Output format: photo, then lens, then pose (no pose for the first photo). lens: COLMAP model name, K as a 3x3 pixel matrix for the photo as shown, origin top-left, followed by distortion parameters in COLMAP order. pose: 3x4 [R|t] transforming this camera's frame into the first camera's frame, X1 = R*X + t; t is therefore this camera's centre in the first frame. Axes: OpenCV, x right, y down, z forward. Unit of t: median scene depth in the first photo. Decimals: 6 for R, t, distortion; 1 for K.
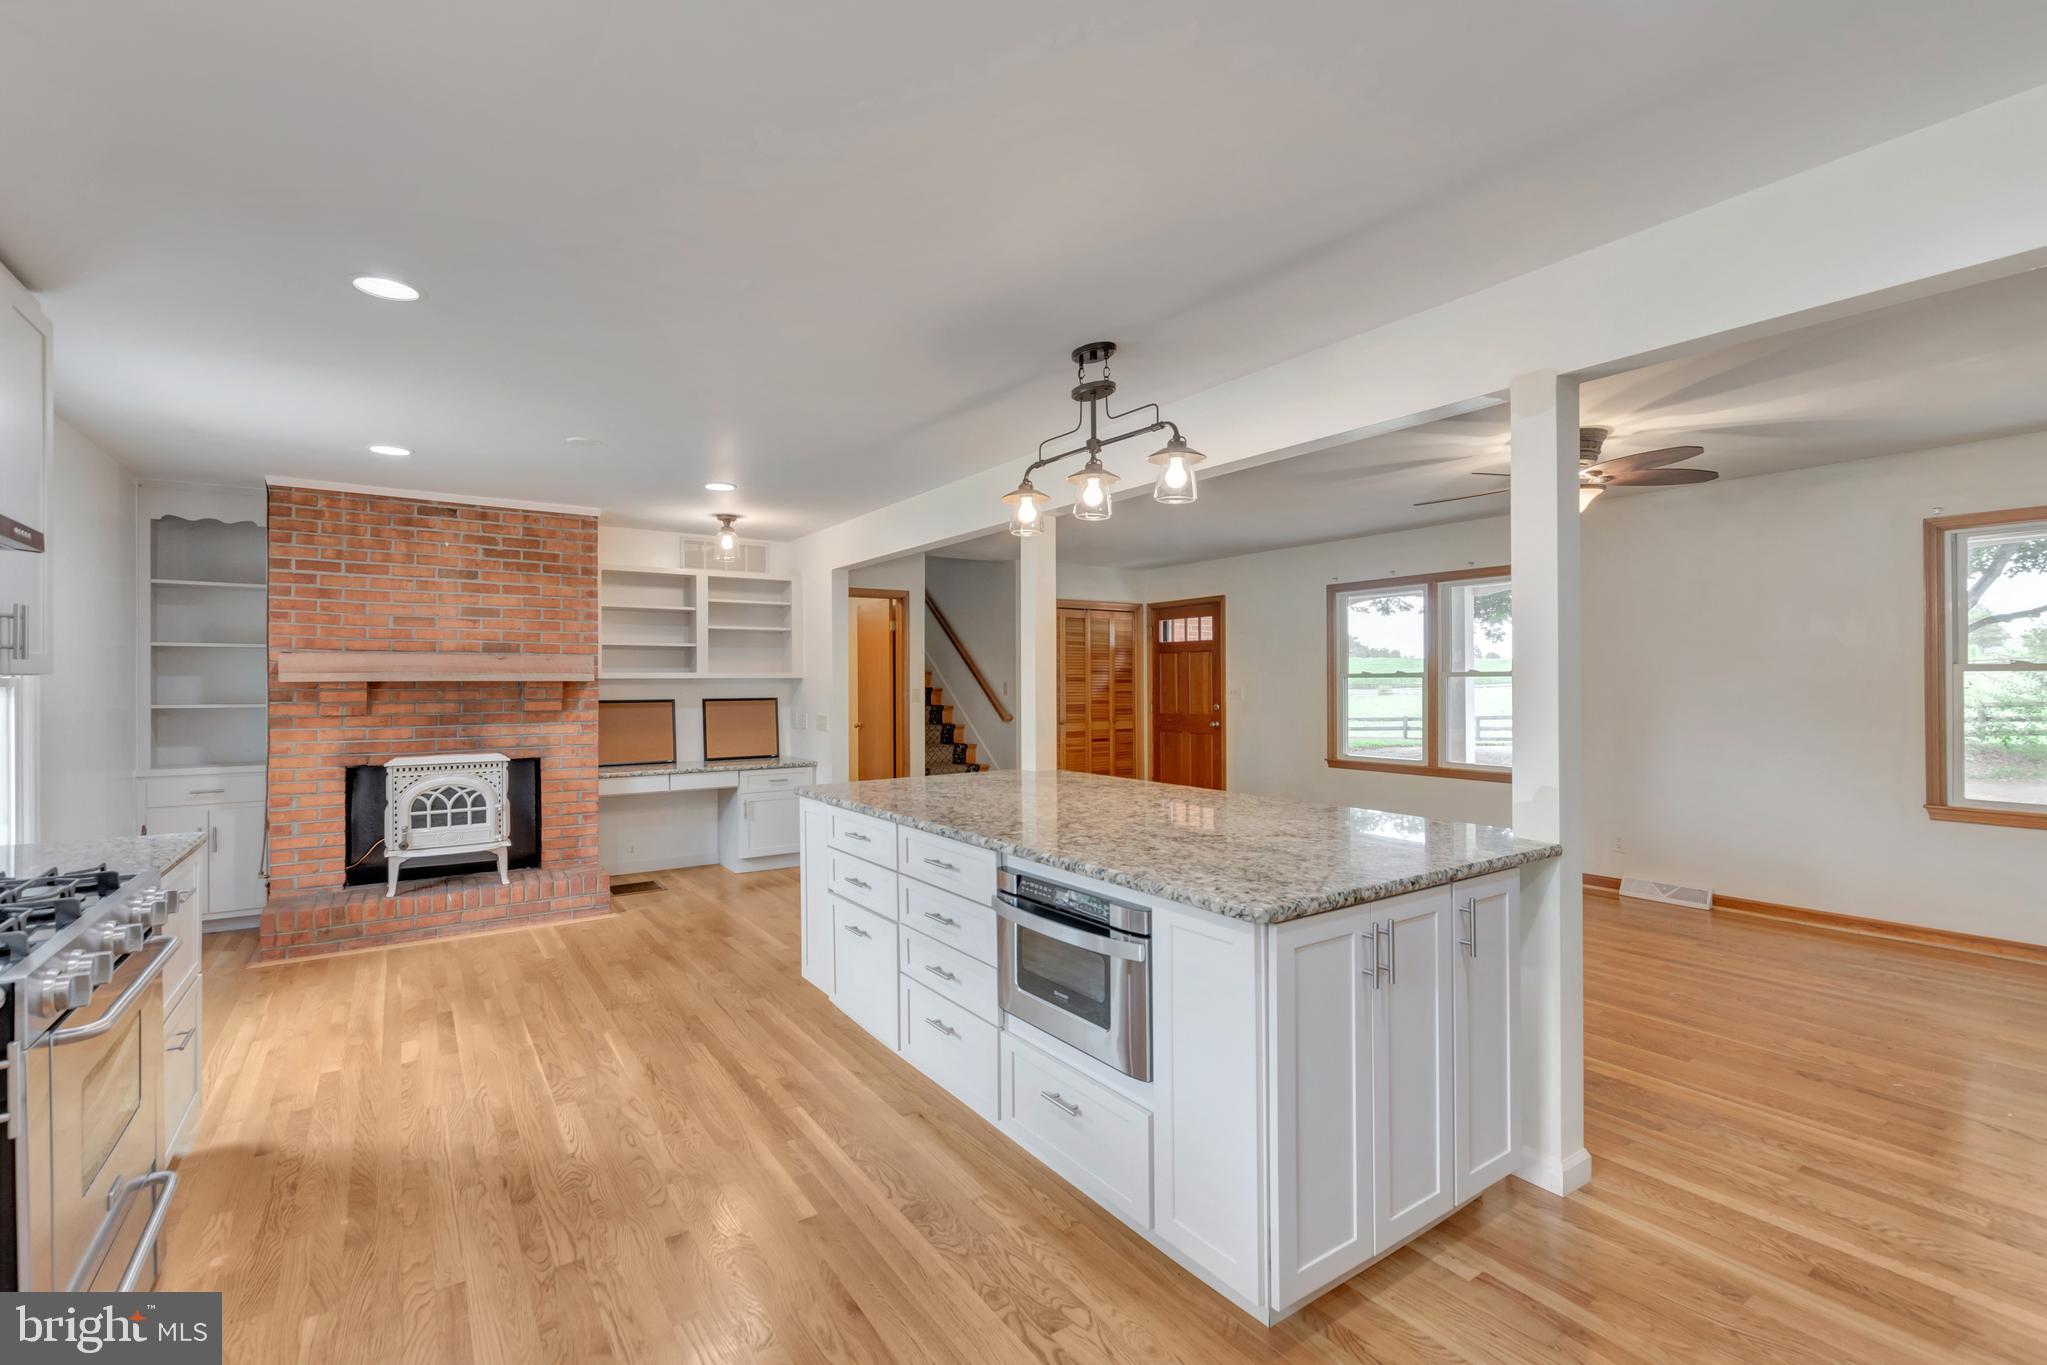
lens RADIAL K [[912.7, 0, 1031.6], [0, 912.7, 680.5], [0, 0, 1]] dist [0.002240, -0.000361]
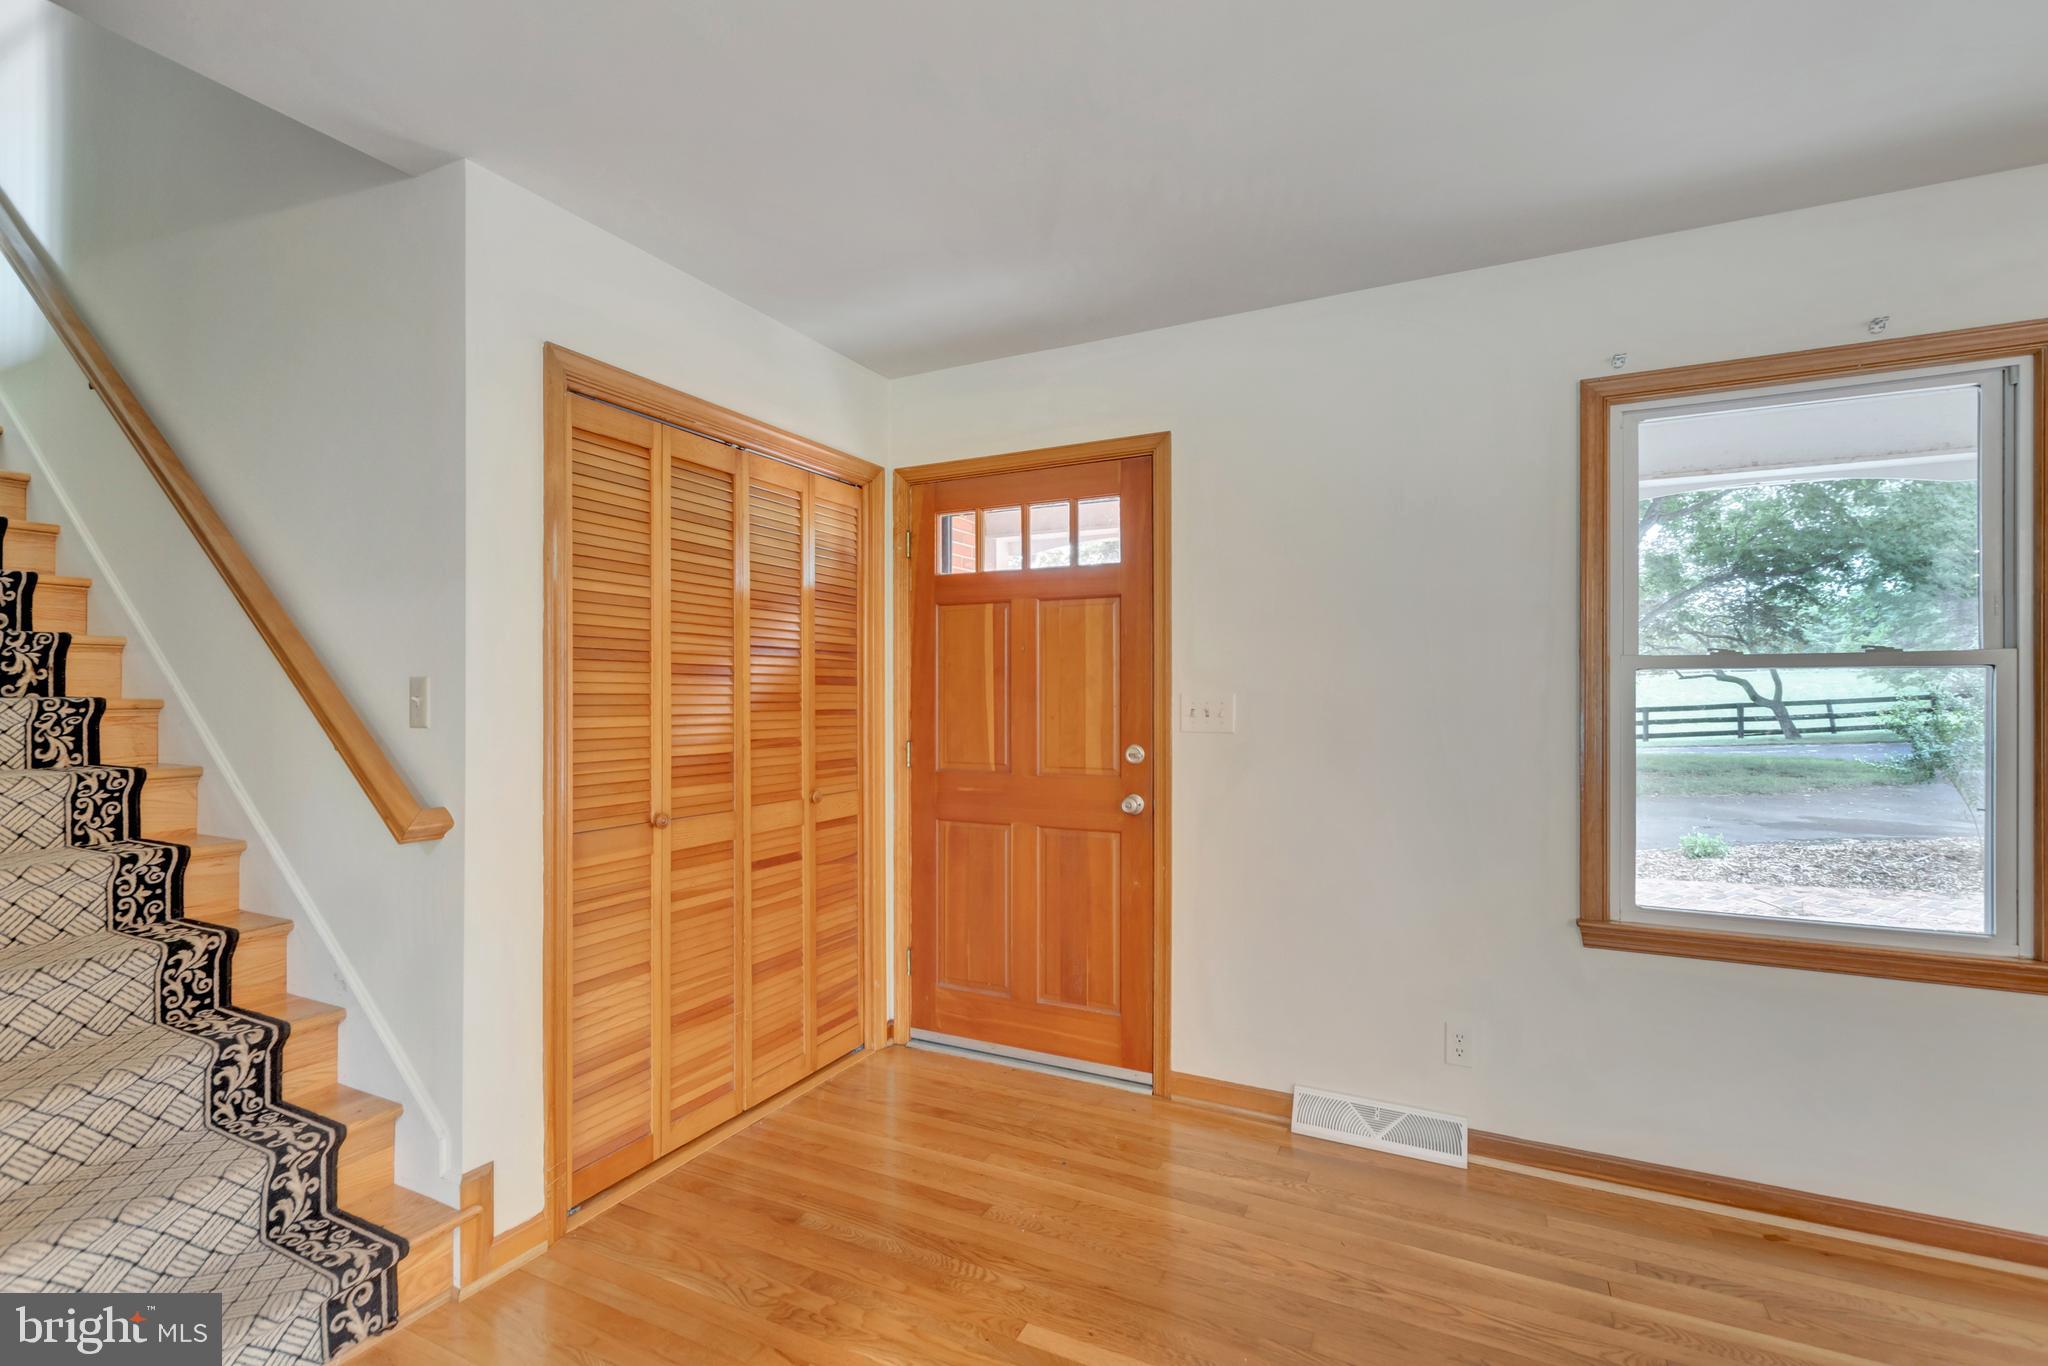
lens RADIAL K [[918.3, 0, 1024.6], [0, 918.3, 694.9], [0, 0, 1]] dist [0.001849, -0.000278]
pose [[0.878567, 0.005199, 0.477591, -0.004846], [-0.005541, 0.999984, -0.000692, 0.010890], [-0.477587, -0.002039, 0.878582, 1.170855]]
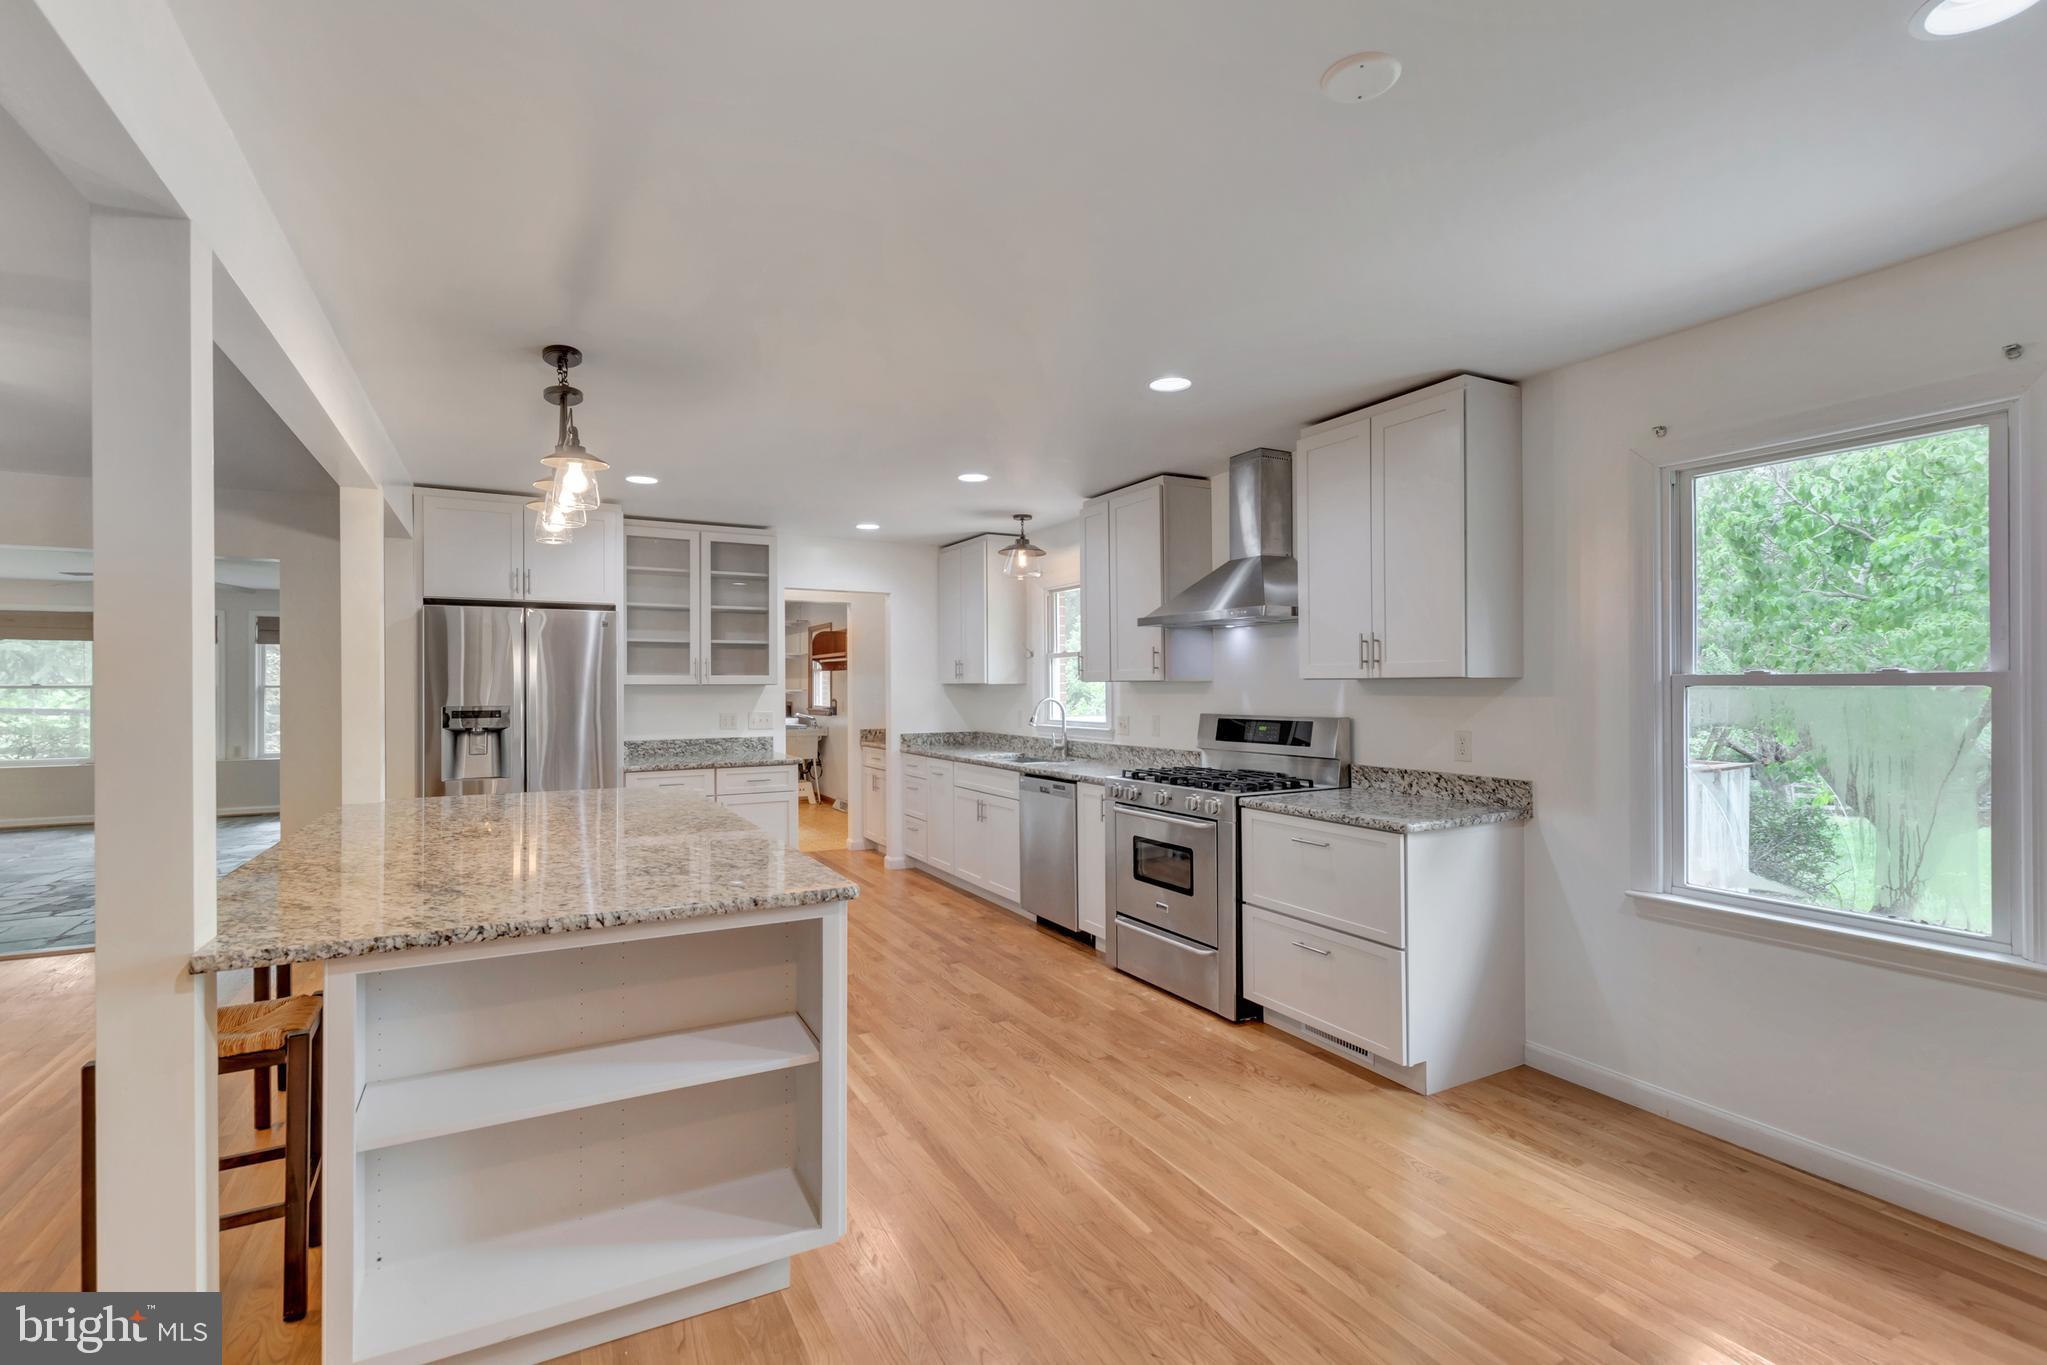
lens RADIAL K [[924.5, 0, 1031.7], [0, 924.5, 680.4], [0, 0, 1]] dist [0.002180, -0.000268]
pose [[-0.994854, 0.011361, 0.100680, -0.310035], [0.010657, 0.999915, -0.007525, 0.001275], [-0.100757, -0.006413, -0.994890, 1.136498]]
